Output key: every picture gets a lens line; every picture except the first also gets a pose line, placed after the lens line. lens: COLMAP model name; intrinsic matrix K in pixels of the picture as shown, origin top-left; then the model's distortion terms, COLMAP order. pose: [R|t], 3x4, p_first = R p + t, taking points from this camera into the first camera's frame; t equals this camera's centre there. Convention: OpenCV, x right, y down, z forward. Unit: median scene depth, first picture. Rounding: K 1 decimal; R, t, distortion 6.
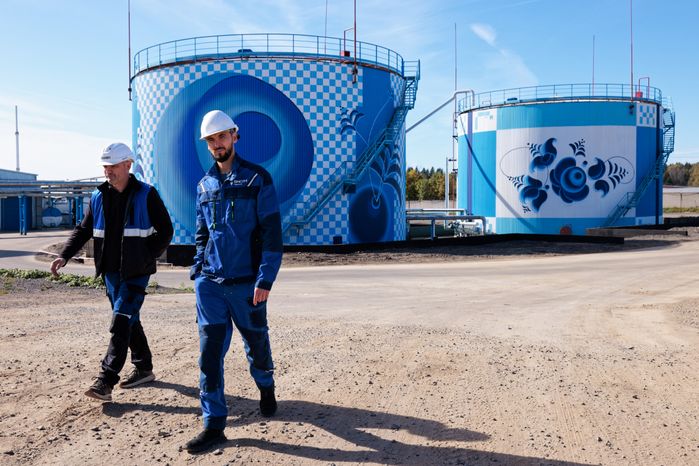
lens RADIAL K [[669.3, 0, 324.8], [0, 669.3, 199.3], [0, 0, 1]] dist [0.003093, 0.000000]
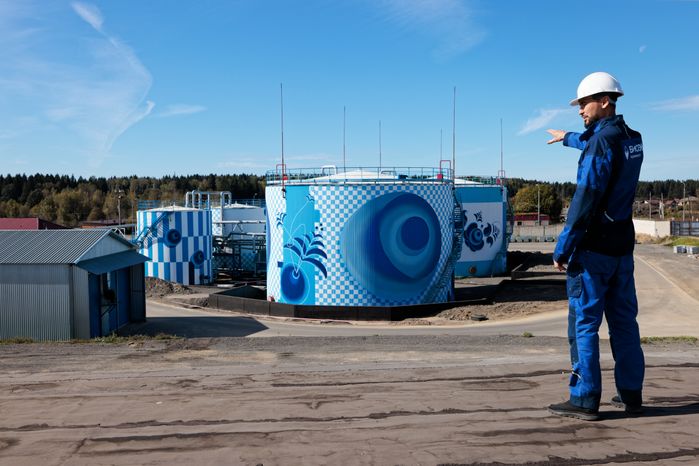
lens RADIAL K [[710.7, 0, 349.8], [0, 710.7, 236.2], [0, 0, 1]] dist [0.087728, 0.000000]
pose [[0.826850, -0.031308, 0.561551, -0.806225], [0.002079, 0.998613, 0.052614, -0.118959], [-0.562419, -0.042337, 0.825768, -0.205317]]
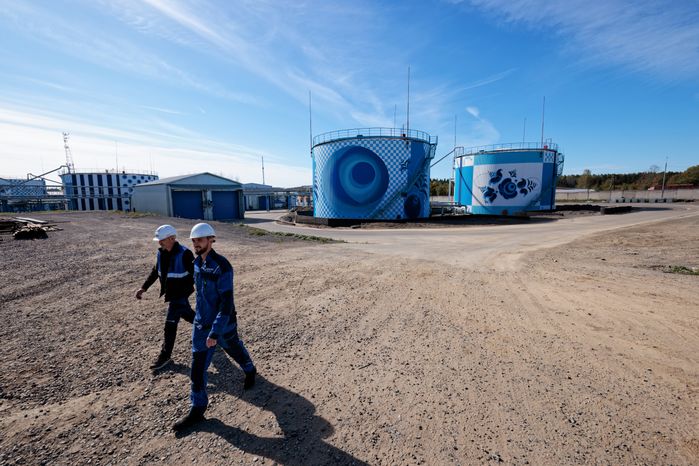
lens RADIAL K [[302.2, 0, 345.6], [0, 302.2, 223.2], [0, 0, 1]] dist [-0.002308, -0.000056]
pose [[0.987888, 0.012044, -0.154699, -0.000607], [0.003245, 0.995162, 0.098199, -0.015118], [0.155134, -0.097512, 0.983069, -0.052678]]
